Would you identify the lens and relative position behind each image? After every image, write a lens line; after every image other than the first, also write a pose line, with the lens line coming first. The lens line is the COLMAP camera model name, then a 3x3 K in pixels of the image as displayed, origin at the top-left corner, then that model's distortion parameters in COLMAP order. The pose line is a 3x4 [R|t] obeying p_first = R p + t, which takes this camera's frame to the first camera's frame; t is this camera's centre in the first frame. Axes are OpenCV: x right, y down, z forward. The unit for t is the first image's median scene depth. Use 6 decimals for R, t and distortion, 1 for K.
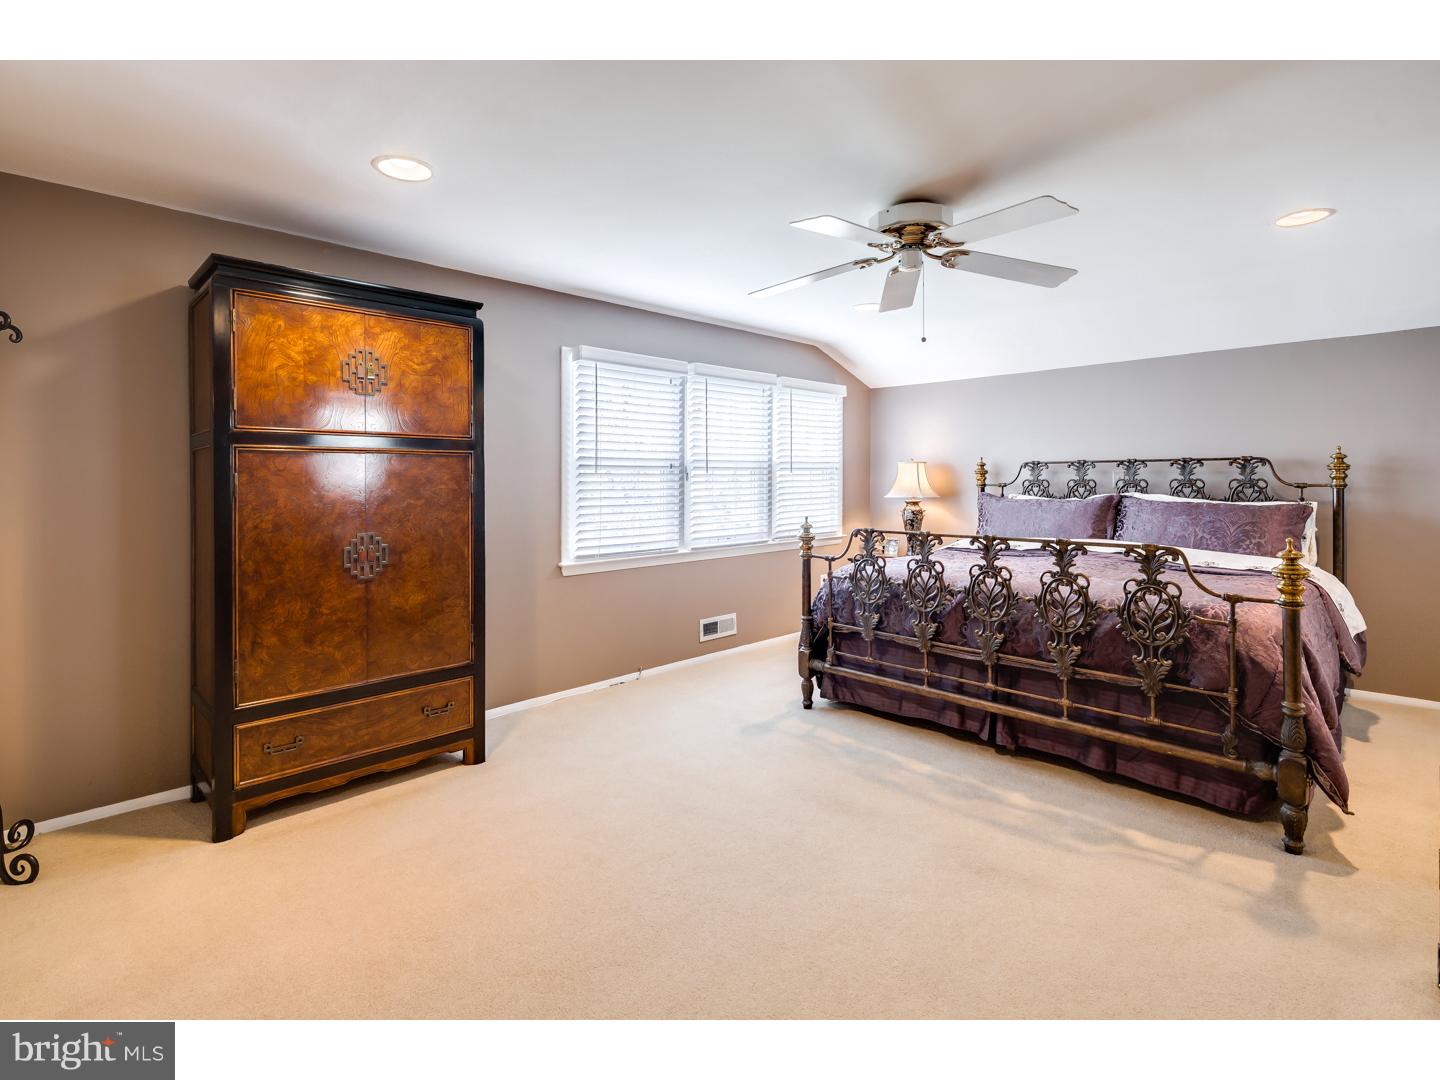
lens RADIAL K [[707.8, 0, 715.8], [0, 707.8, 546.7], [0, 0, 1]] dist [0.001509, -0.000441]
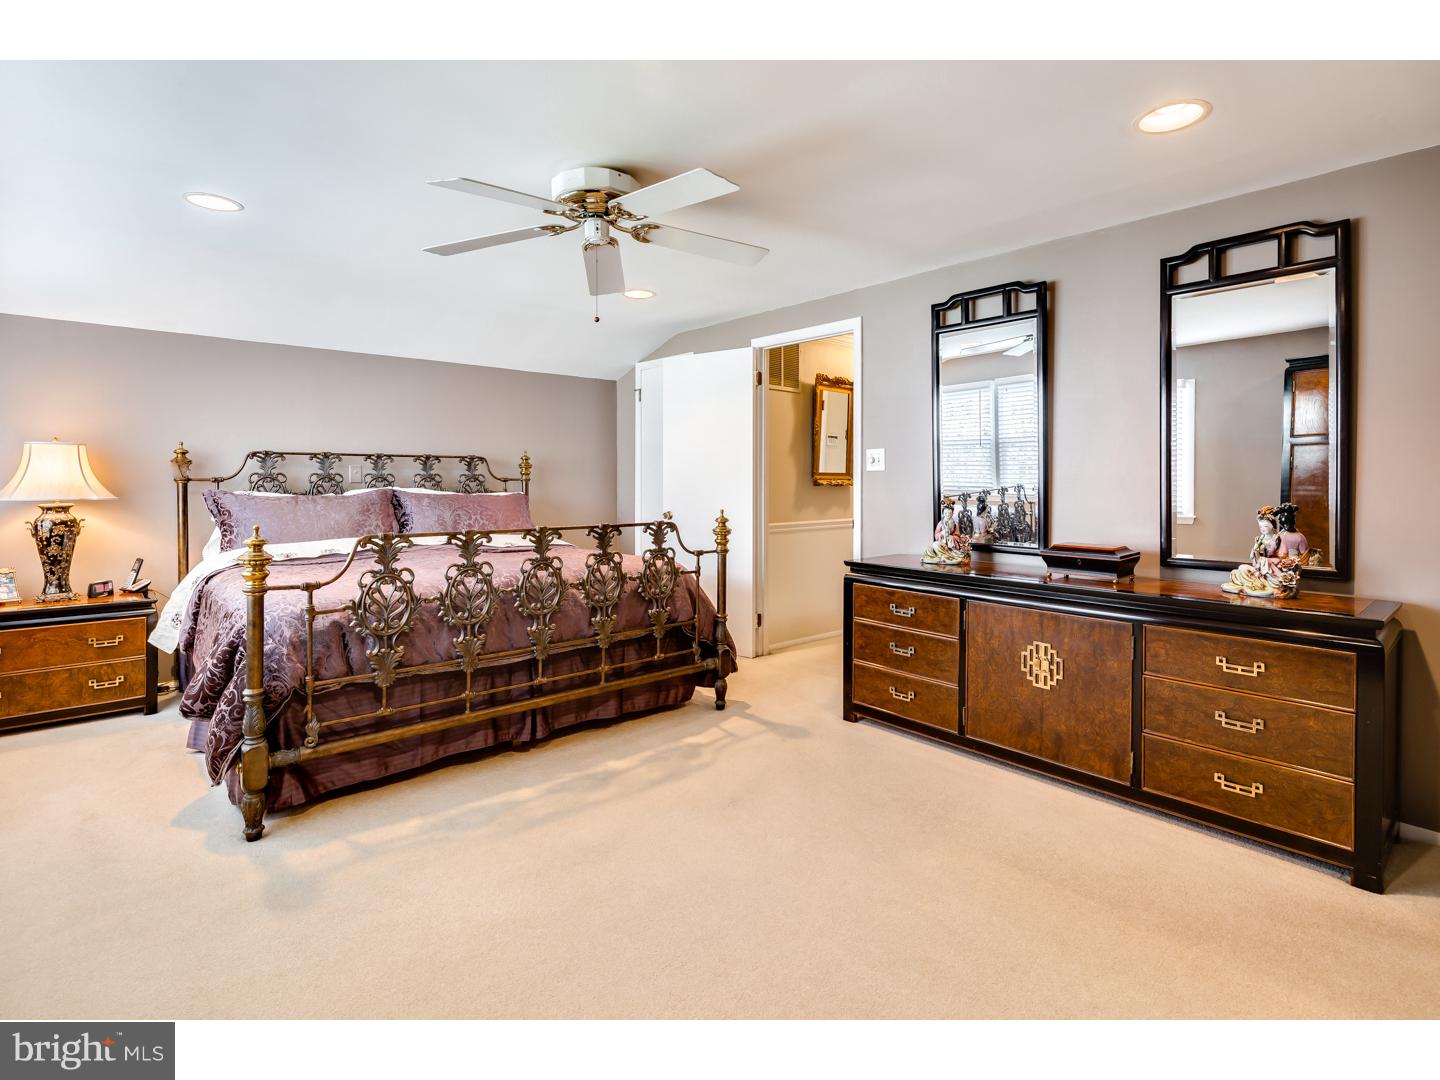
lens RADIAL K [[703.0, 0, 722.7], [0, 703.0, 478.5], [0, 0, 1]] dist [0.000035, -0.001781]
pose [[0.048926, 0.000058, 0.998802, -0.546655], [0.090357, 0.995899, -0.004484, -0.053177], [-0.994707, 0.090468, 0.048720, 0.632262]]
